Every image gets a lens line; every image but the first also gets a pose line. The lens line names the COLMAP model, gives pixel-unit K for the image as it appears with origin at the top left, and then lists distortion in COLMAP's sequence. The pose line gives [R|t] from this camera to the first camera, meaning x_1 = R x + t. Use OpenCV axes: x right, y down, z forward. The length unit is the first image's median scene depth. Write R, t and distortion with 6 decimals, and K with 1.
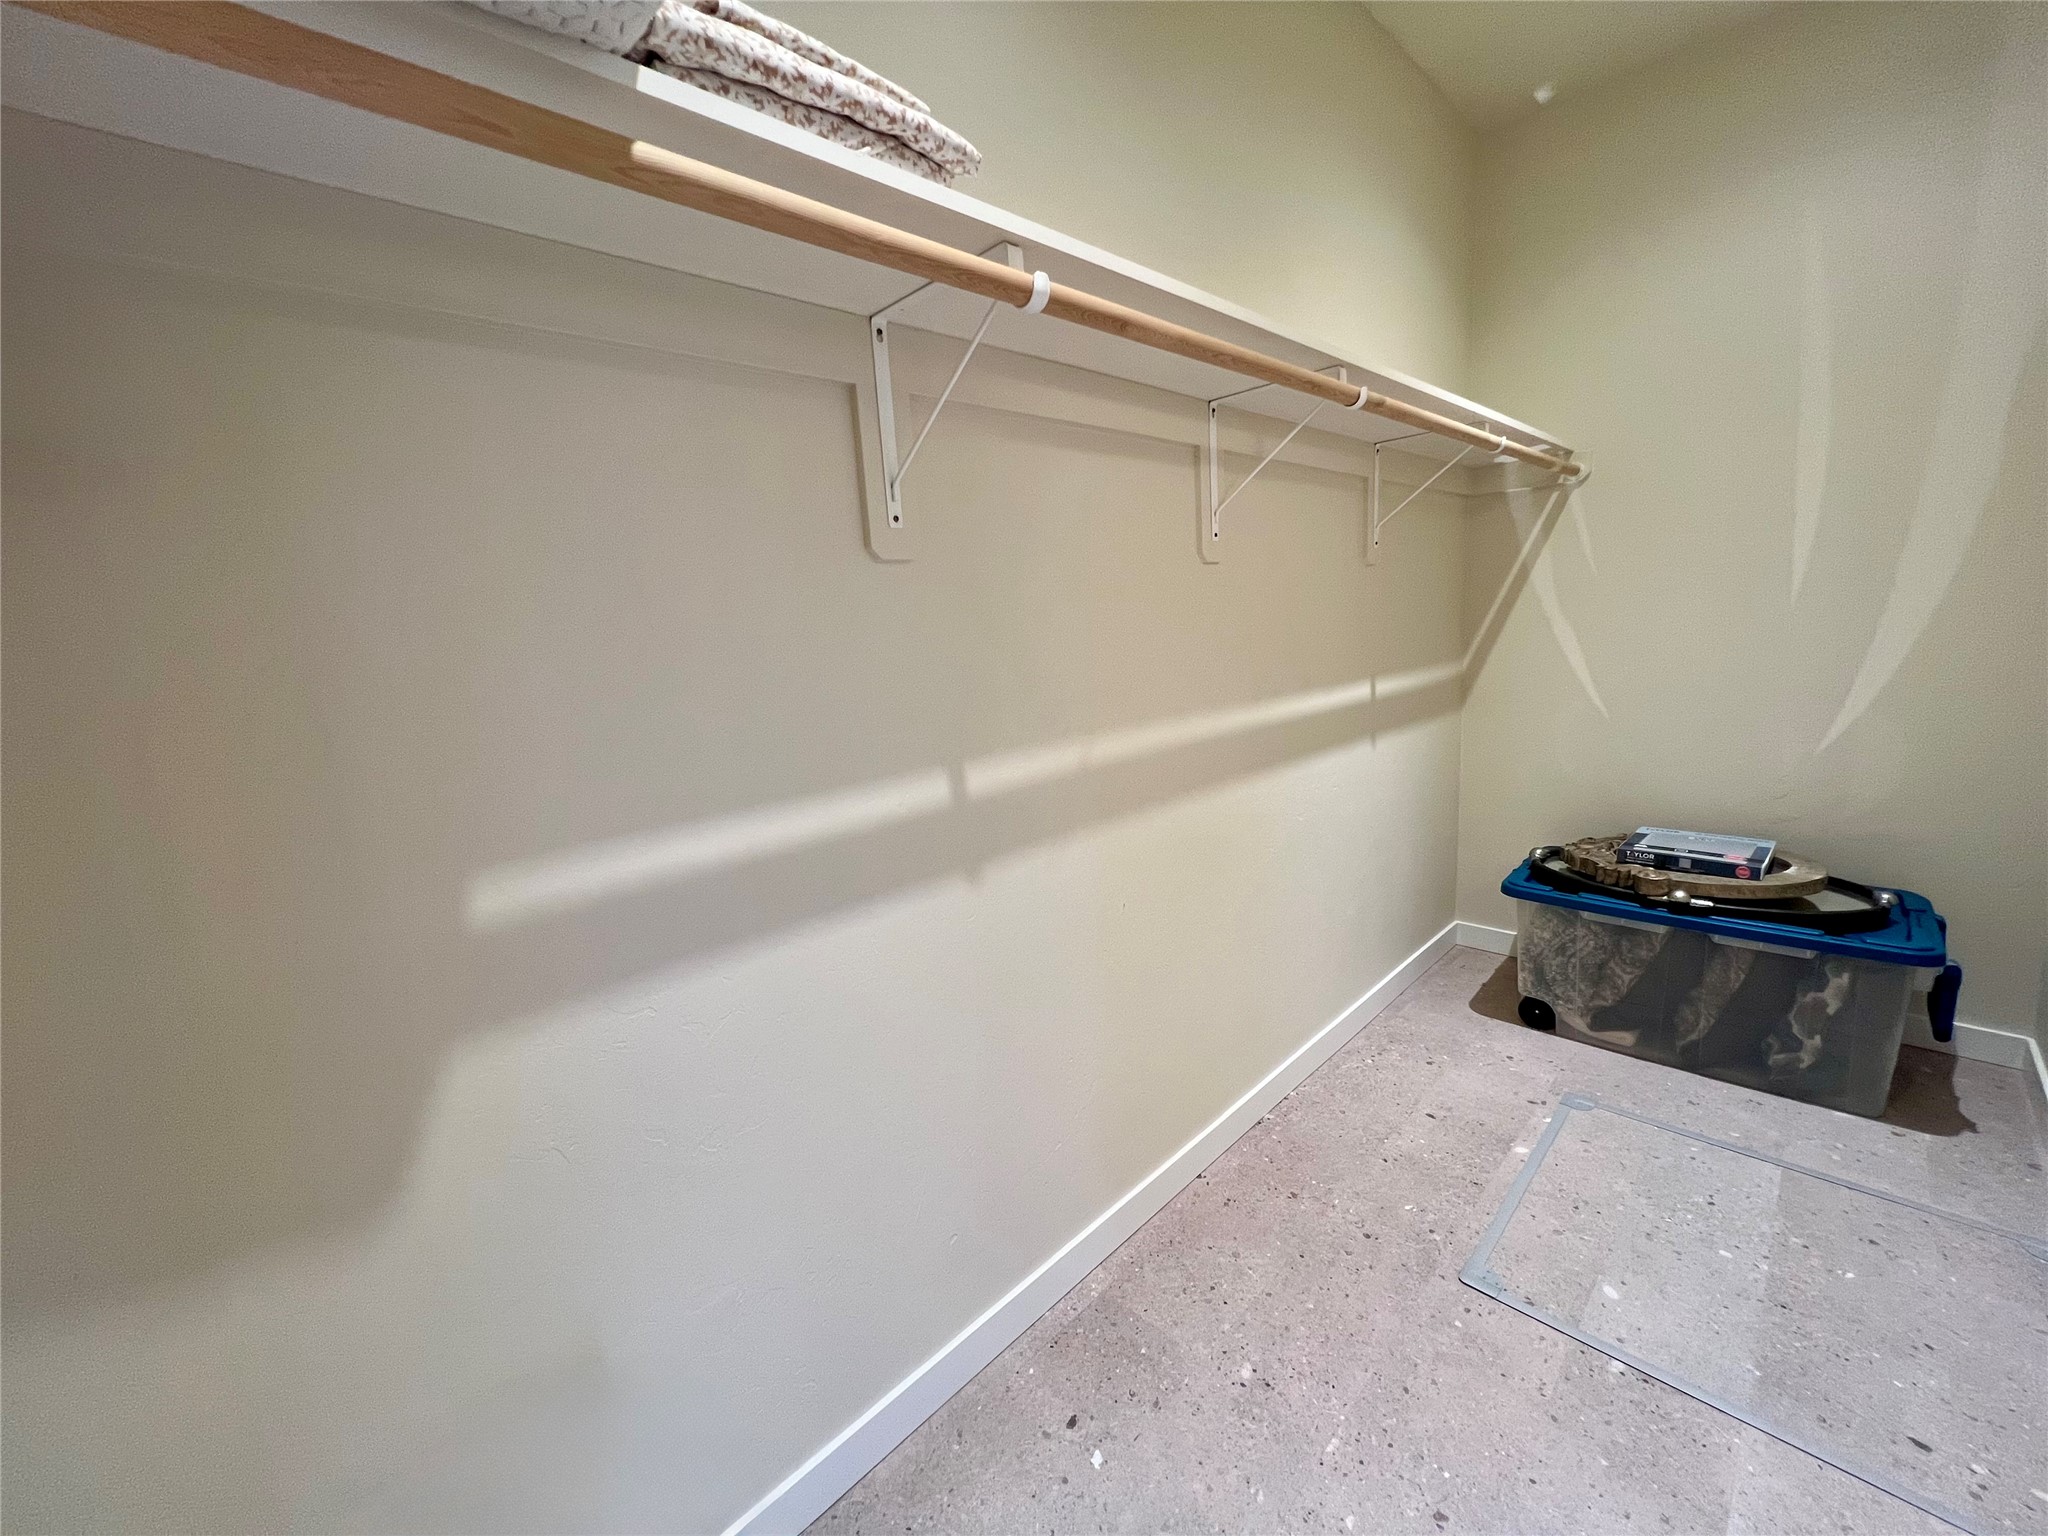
lens RADIAL K [[823.3, 0, 1024.2], [0, 823.3, 763.7], [0, 0, 1]] dist [0.000939, 0.000003]
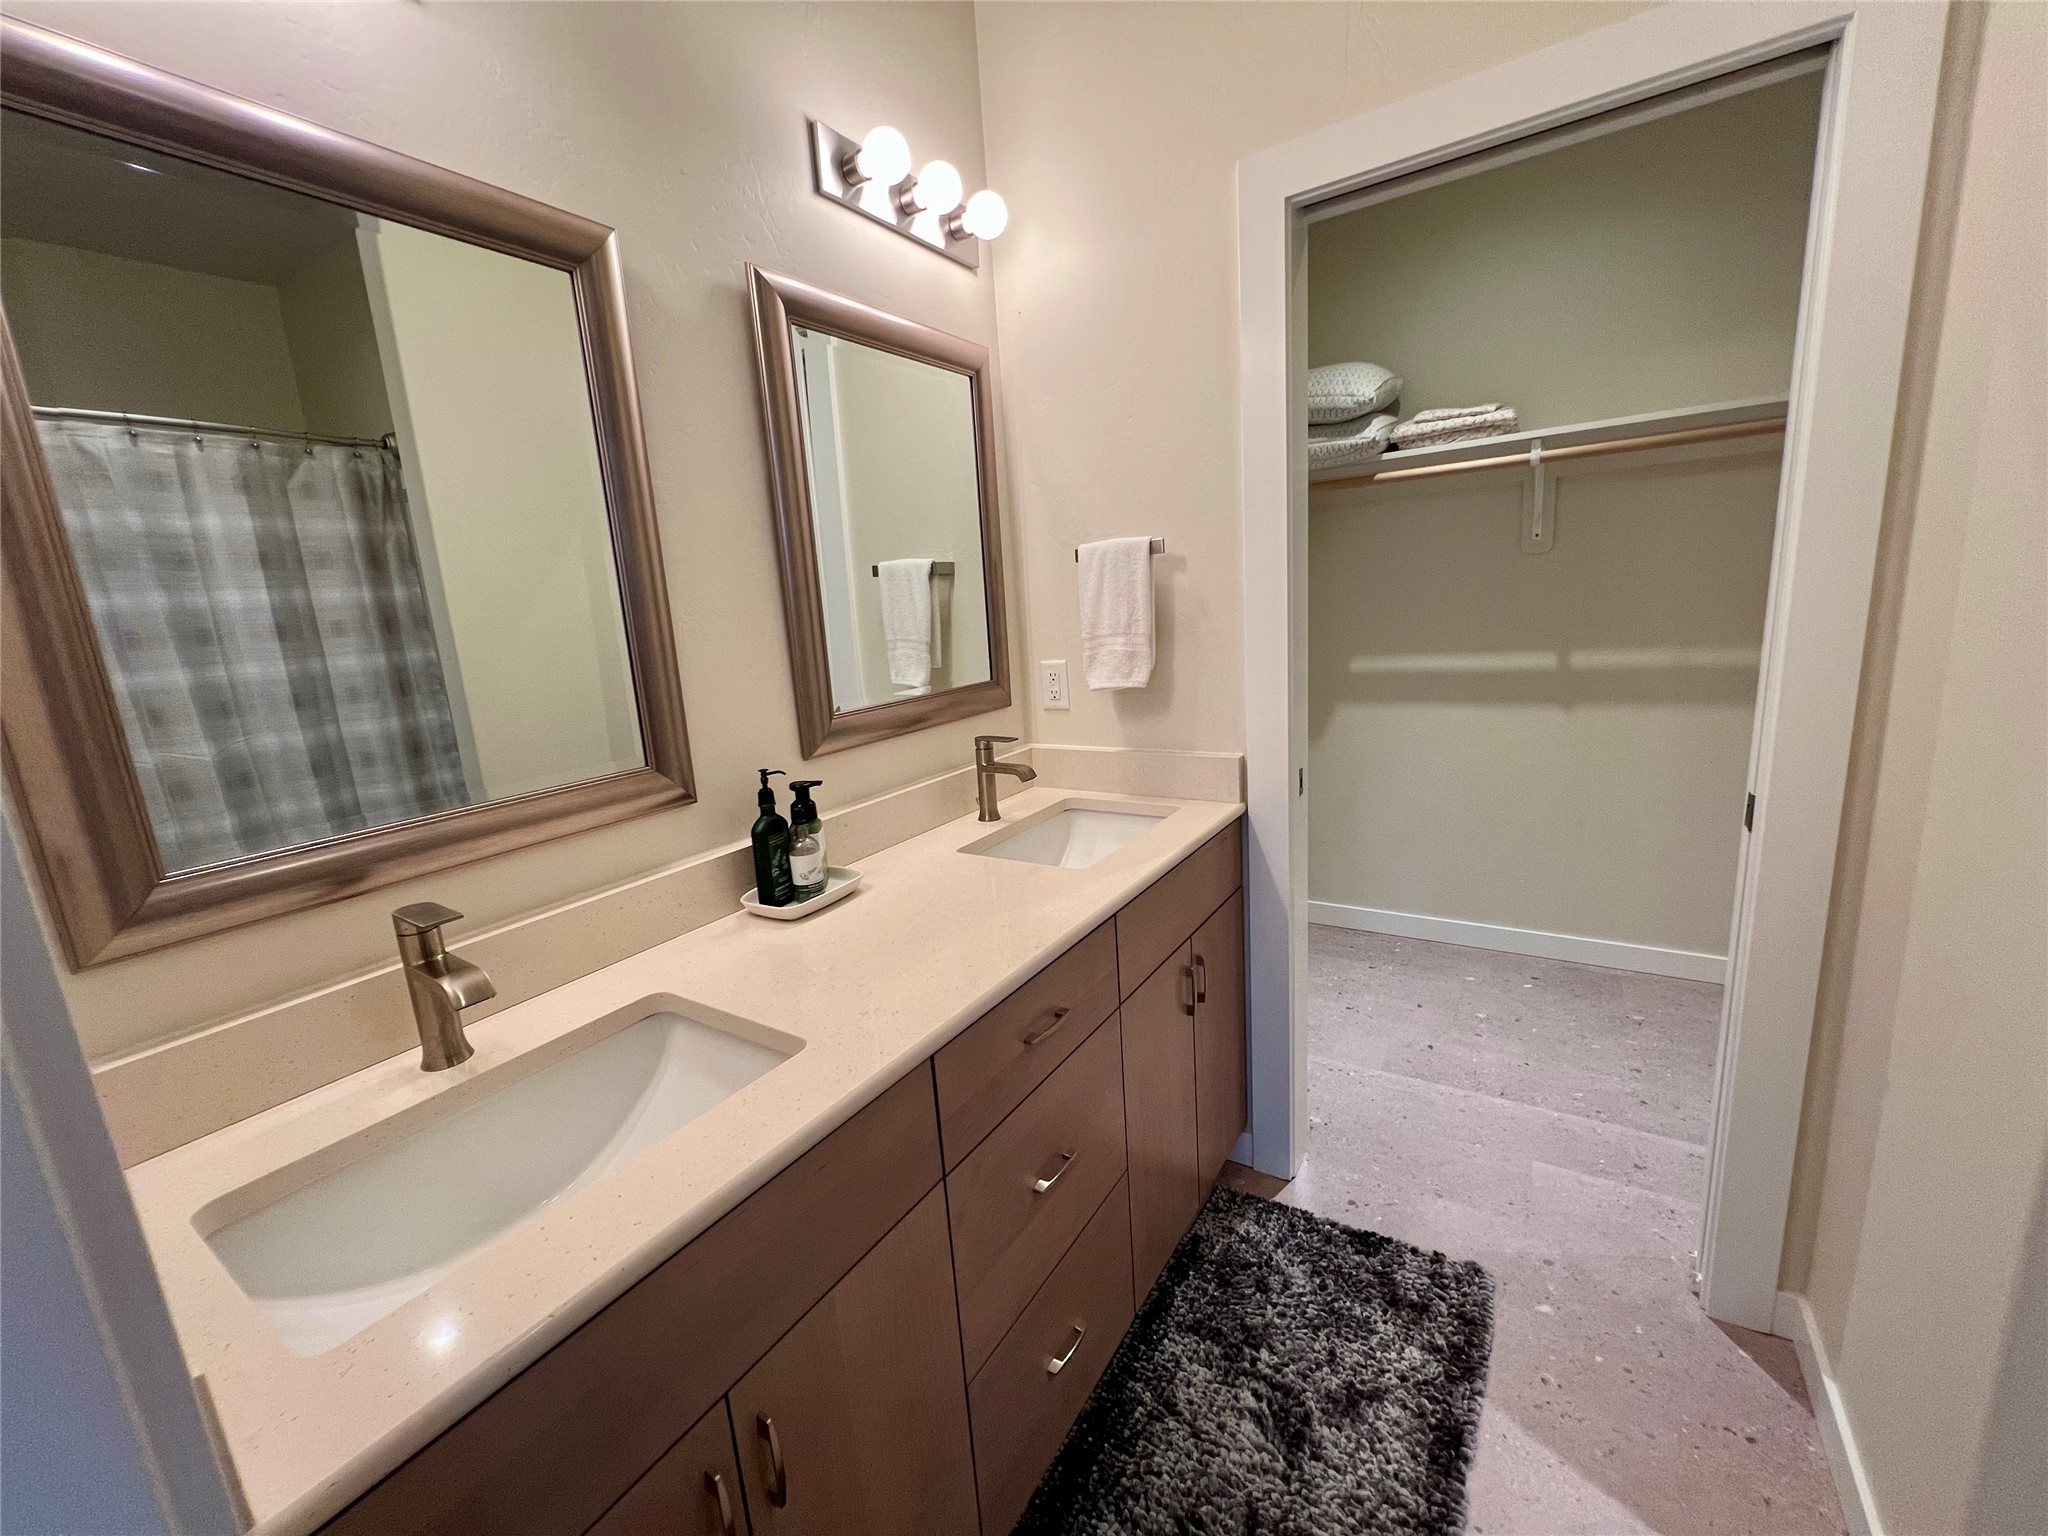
lens RADIAL K [[815.5, 0, 1024.1], [0, 815.5, 762.0], [0, 0, 1]] dist [-0.003833, 0.000843]
pose [[0.217968, 0.245783, -0.944500, 1.643407], [-0.113855, 0.967565, 0.225510, -0.034279], [0.969292, 0.058382, 0.238882, -0.787336]]
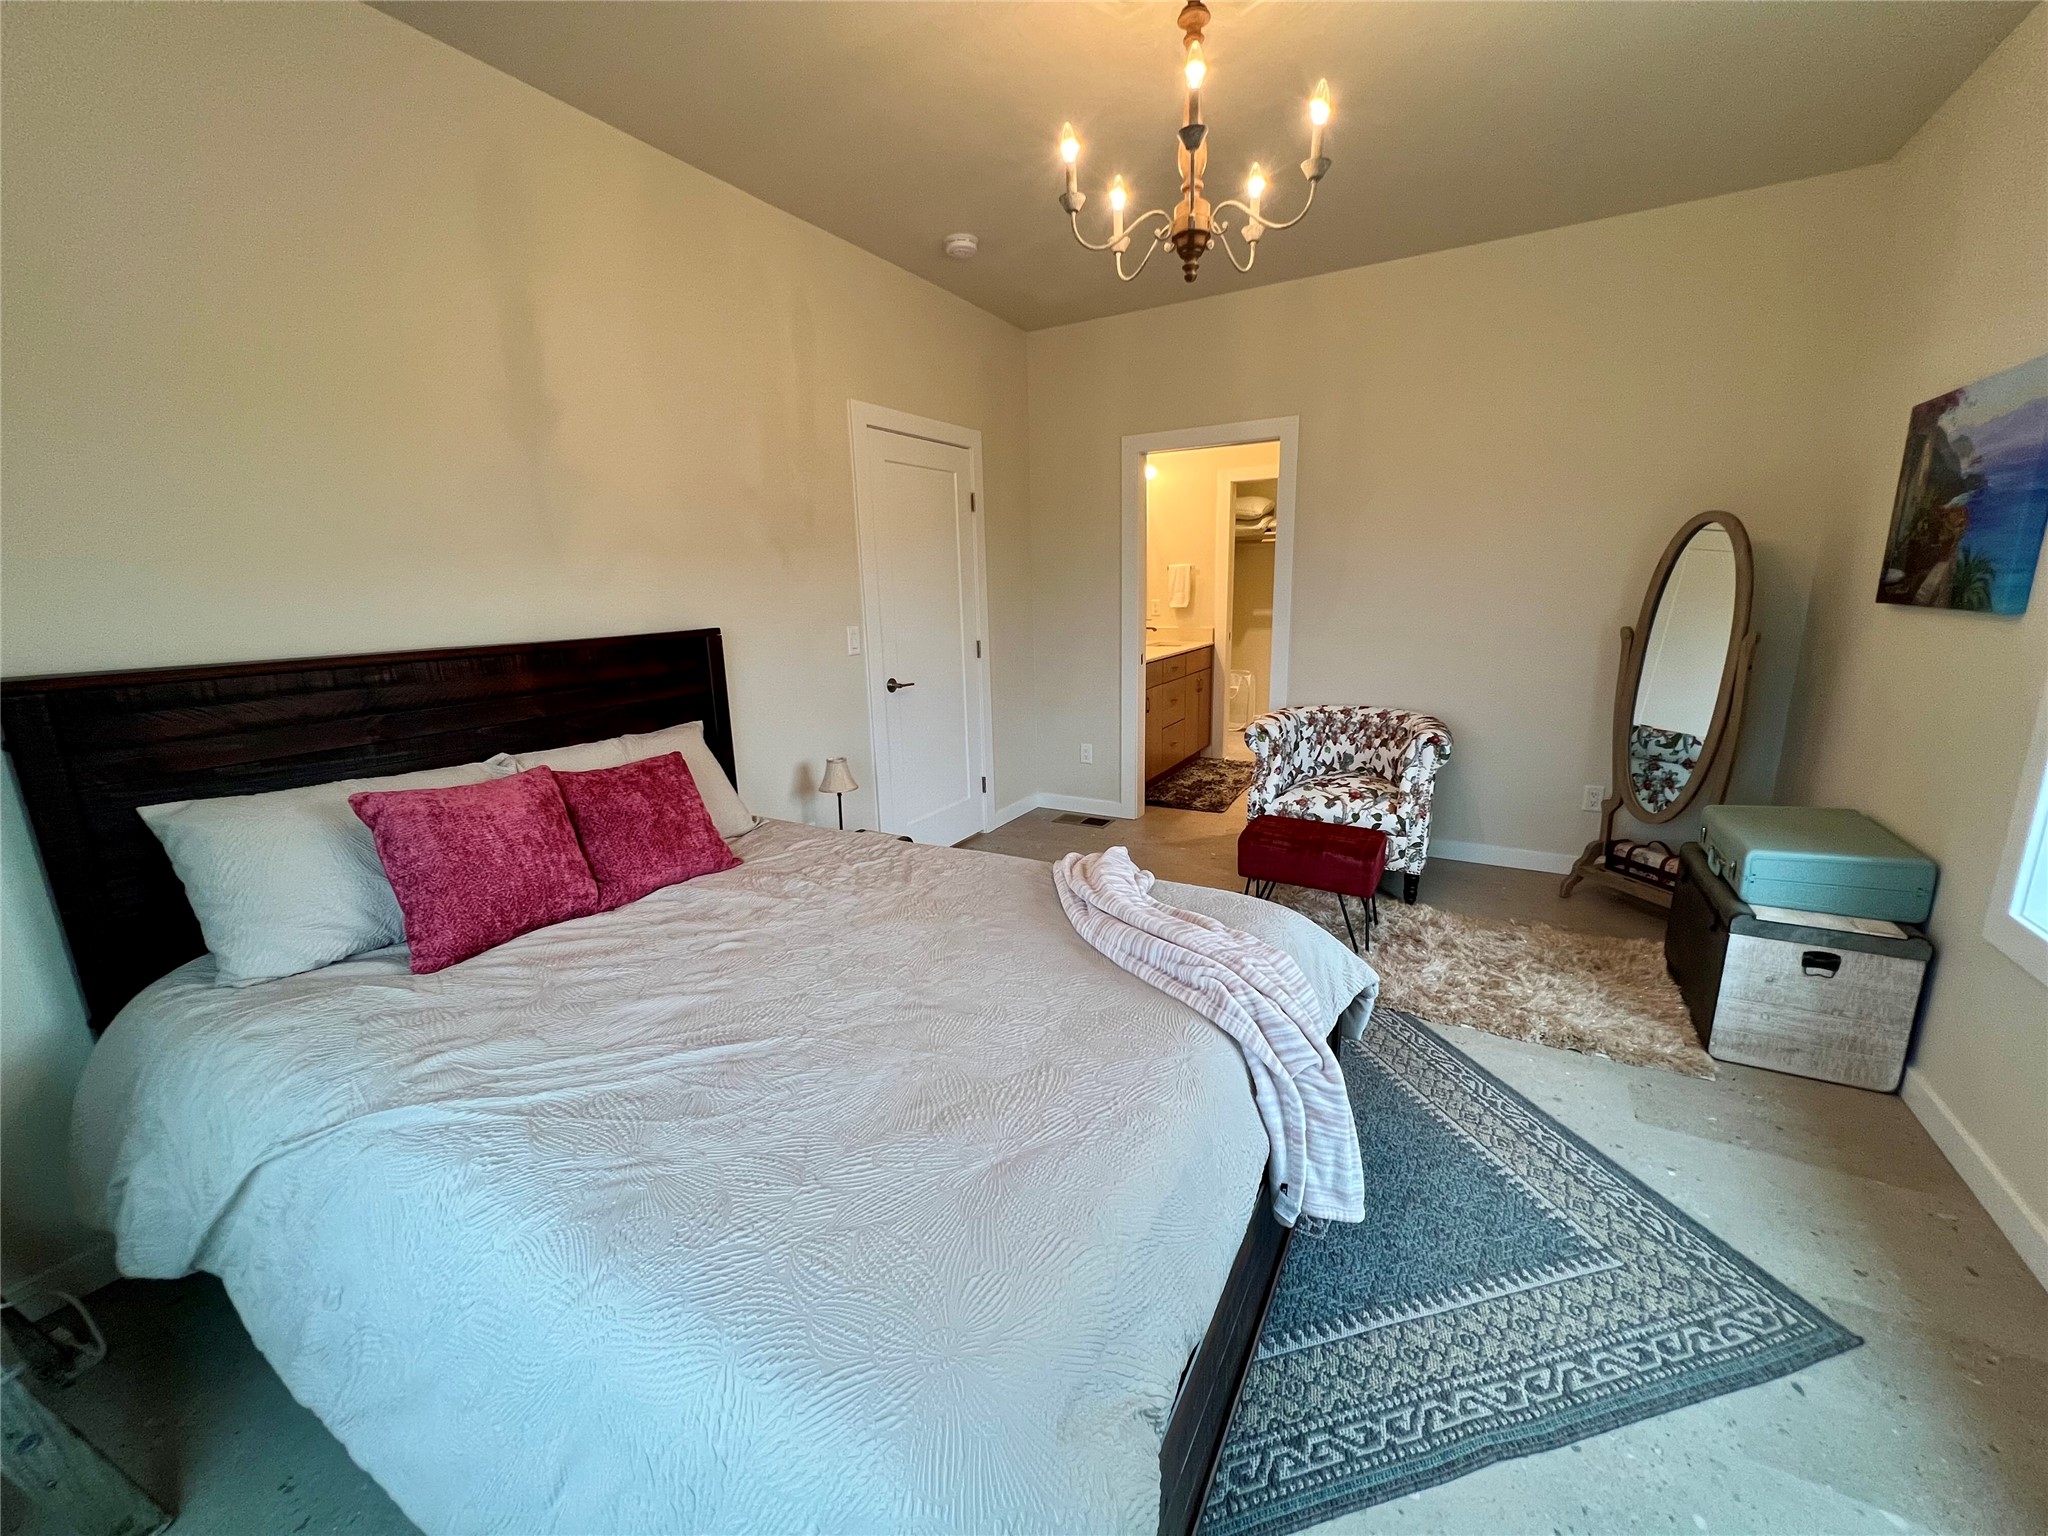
lens RADIAL K [[815.5, 0, 1024.1], [0, 815.5, 761.1], [0, 0, 1]] dist [-0.003833, 0.000843]
pose [[0.280787, 0.267346, -0.921783, 4.646827], [-0.166274, 0.959449, 0.227621, 0.064897], [0.945257, 0.089355, 0.313854, -2.534838]]
